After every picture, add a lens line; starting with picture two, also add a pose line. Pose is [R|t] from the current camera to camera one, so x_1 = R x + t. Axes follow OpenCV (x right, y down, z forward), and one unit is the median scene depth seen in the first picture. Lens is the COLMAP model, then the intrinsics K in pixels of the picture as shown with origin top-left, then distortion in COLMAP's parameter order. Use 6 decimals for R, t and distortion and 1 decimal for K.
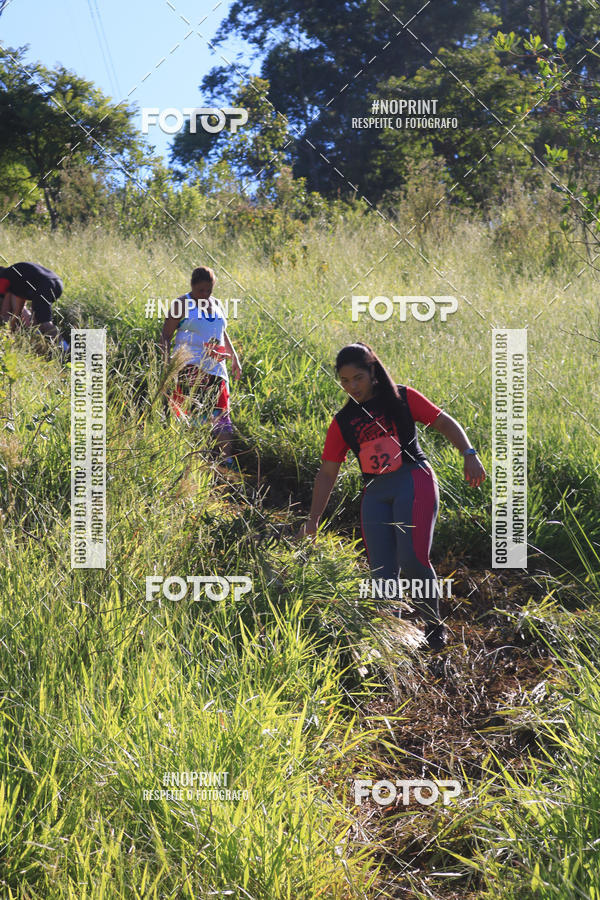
lens RADIAL K [[2230.2, 0, 338.5], [0, 2230.2, 452.8], [0, 0, 1]] dist [0.073334, 0.167328]
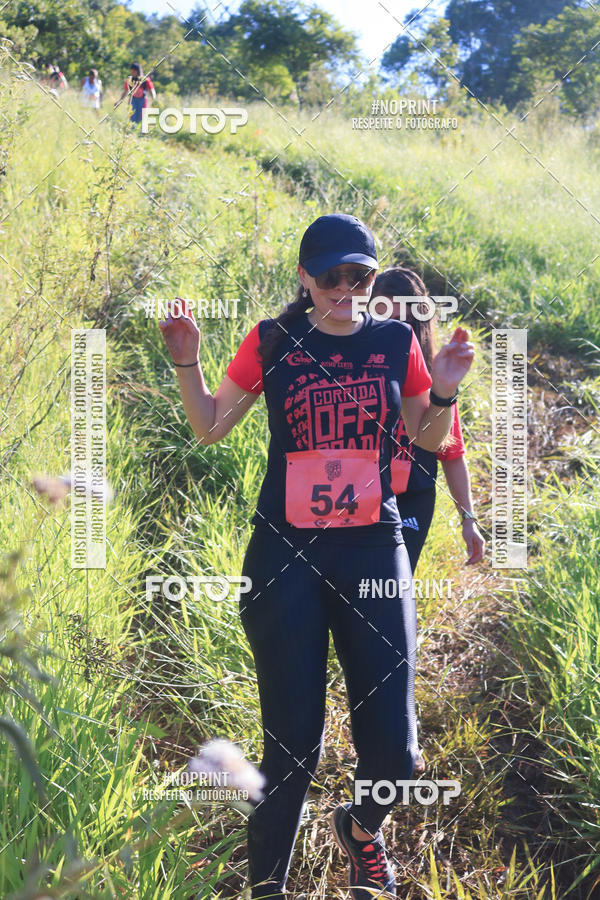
lens RADIAL K [[1593.5, 0, 308.5], [0, 1593.5, 461.2], [0, 0, 1]] dist [-0.028010, 0.165452]
pose [[0.992250, 0.094237, -0.080994, -0.011177], [-0.083094, 0.987843, 0.131381, -0.006496], [0.092391, -0.123633, 0.988018, -0.114341]]
